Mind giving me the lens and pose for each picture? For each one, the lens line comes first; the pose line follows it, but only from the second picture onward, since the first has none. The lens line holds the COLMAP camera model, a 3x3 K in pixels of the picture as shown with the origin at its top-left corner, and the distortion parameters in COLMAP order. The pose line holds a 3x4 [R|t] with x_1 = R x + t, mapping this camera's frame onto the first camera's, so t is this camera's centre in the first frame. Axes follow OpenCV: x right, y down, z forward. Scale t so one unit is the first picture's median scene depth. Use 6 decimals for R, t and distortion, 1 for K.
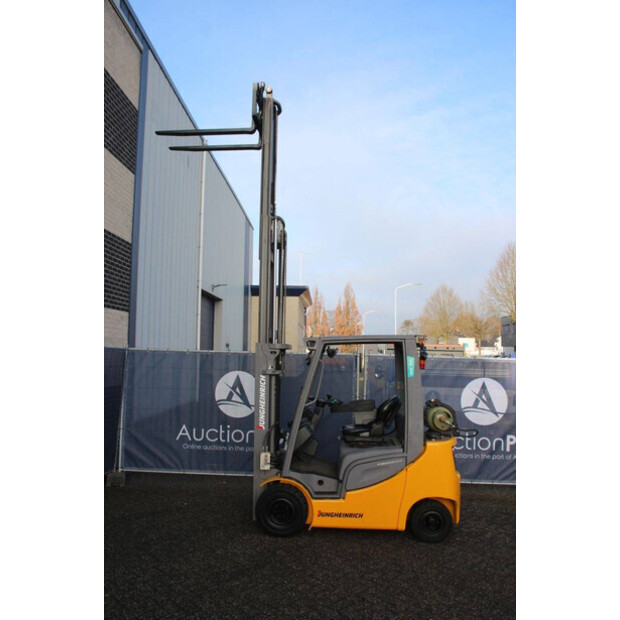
lens RADIAL K [[544.9, 0, 310.0], [0, 544.9, 310.0], [0, 0, 1]] dist [-0.156834, 0.179438]
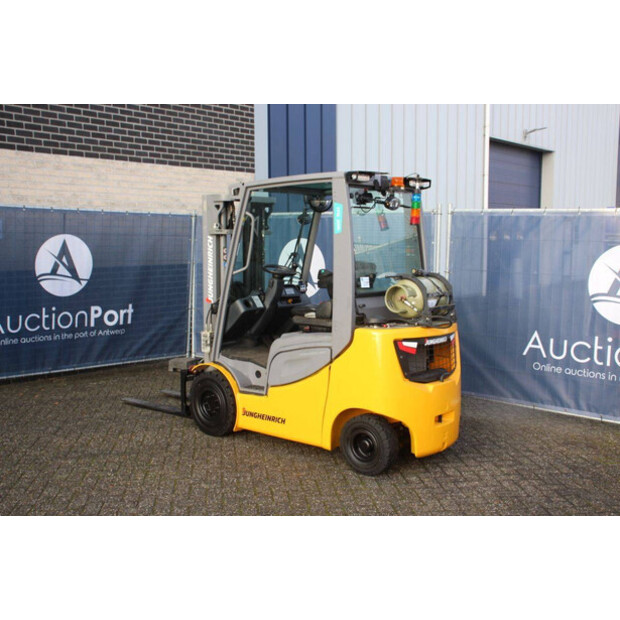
lens RADIAL K [[748.1, 0, 310.0], [0, 748.1, 310.0], [0, 0, 1]] dist [0.014818, 0.021282]
pose [[0.803256, 0.041359, -0.594197, 0.696681], [0.061154, 0.986588, 0.151342, 0.071411], [0.592487, -0.157904, 0.789953, 0.207207]]
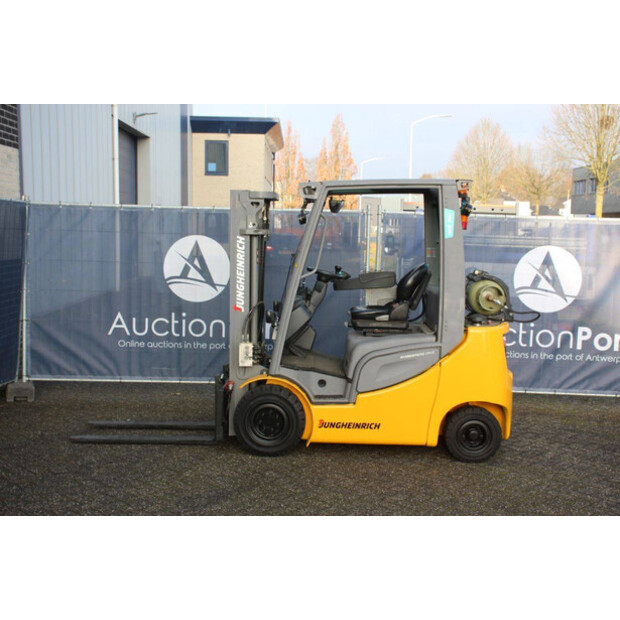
lens RADIAL K [[822.8, 0, 310.0], [0, 822.8, 310.0], [0, 0, 1]] dist [0.041764, 0.062830]
pose [[0.999176, -0.002751, 0.040496, -0.040677], [-0.004623, 0.983494, 0.180881, 0.020346], [-0.040325, -0.180919, 0.982671, -0.081041]]
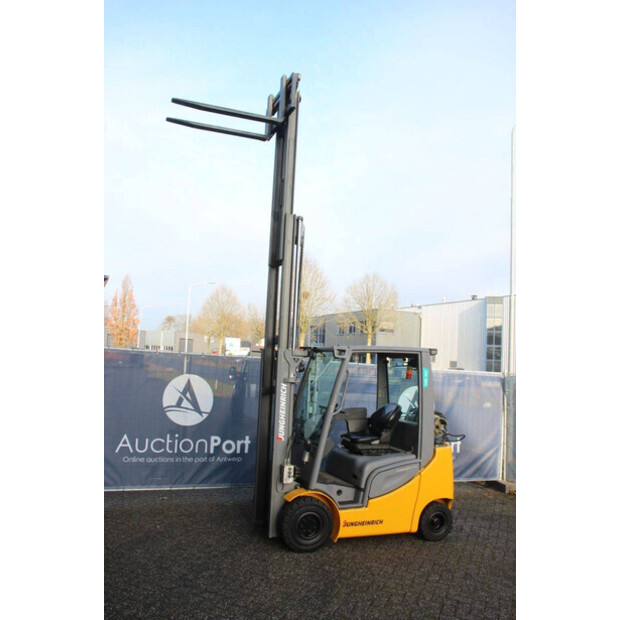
lens RADIAL K [[544.9, 0, 310.0], [0, 544.9, 310.0], [0, 0, 1]] dist [-0.156834, 0.179438]
pose [[0.902650, 0.071350, 0.424420, -0.463267], [-0.073415, 0.997235, -0.011510, 0.000438], [-0.424068, -0.020769, 0.905392, 0.129758]]
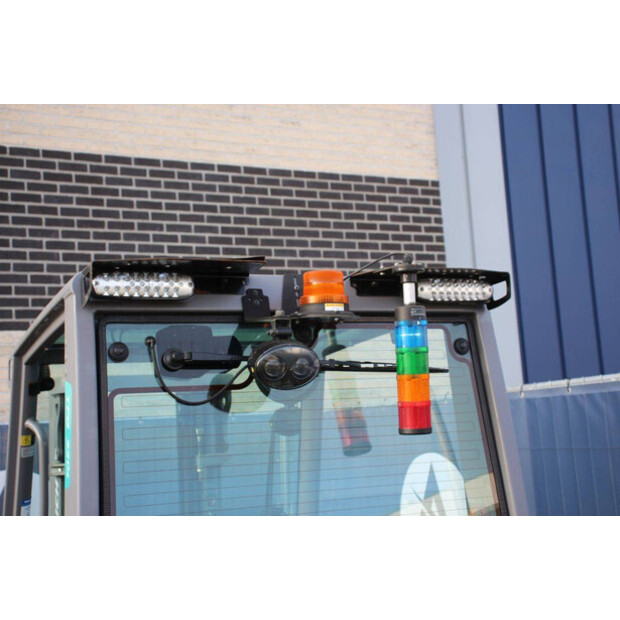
lens RADIAL K [[914.1, 0, 311.6], [0, 914.1, 321.9], [0, 0, 1]] dist [0.116971, 0.030805]
pose [[0.455620, -0.154828, -0.876606, 0.502055], [0.139269, 0.985029, -0.101592, 0.106377], [0.879212, -0.075797, 0.470362, 0.890145]]
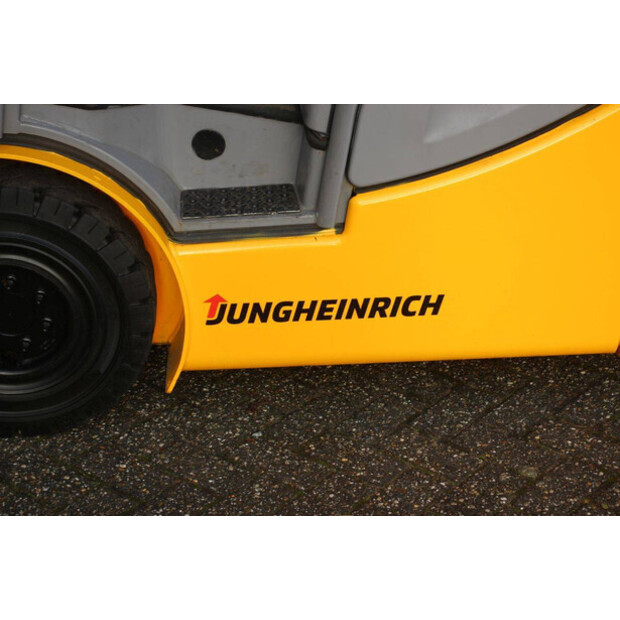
lens RADIAL K [[1460.1, 0, 310.0], [0, 1460.1, 310.0], [0, 0, 1]] dist [0.372989, 0.741348]
pose [[0.992964, -0.088130, 0.079089, 0.009311], [0.030705, 0.836685, 0.546823, 0.091499], [-0.114364, -0.540548, 0.833504, 0.531309]]
